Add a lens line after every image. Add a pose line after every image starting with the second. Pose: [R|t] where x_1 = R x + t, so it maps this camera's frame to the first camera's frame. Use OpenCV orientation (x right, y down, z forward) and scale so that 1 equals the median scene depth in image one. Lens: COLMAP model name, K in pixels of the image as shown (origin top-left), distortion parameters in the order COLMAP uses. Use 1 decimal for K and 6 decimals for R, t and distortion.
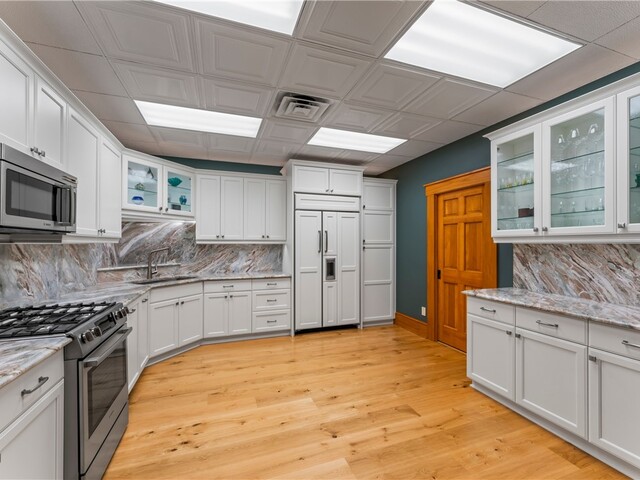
lens RADIAL K [[288.0, 0, 321.8], [0, 288.0, 240.2], [0, 0, 1]] dist [-0.016682, 0.000420]
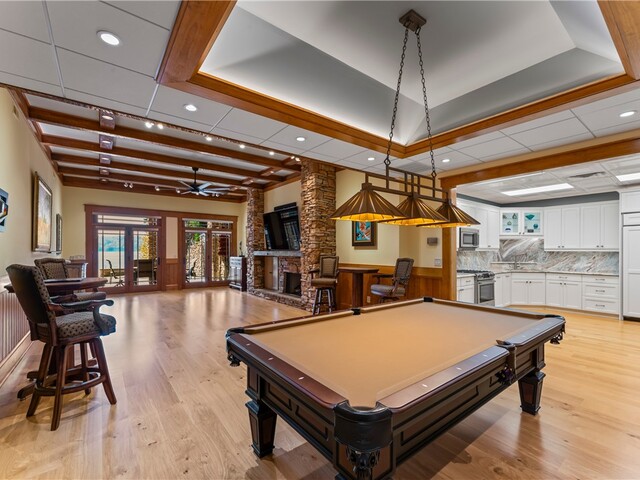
lens RADIAL K [[288.0, 0, 318.9], [0, 288.0, 250.0], [0, 0, 1]] dist [-0.016682, 0.000420]
pose [[0.298652, -0.000196, -0.954362, 0.758230], [0.009154, 0.999955, 0.002659, -0.011121], [0.954318, -0.009530, 0.298640, -0.760136]]
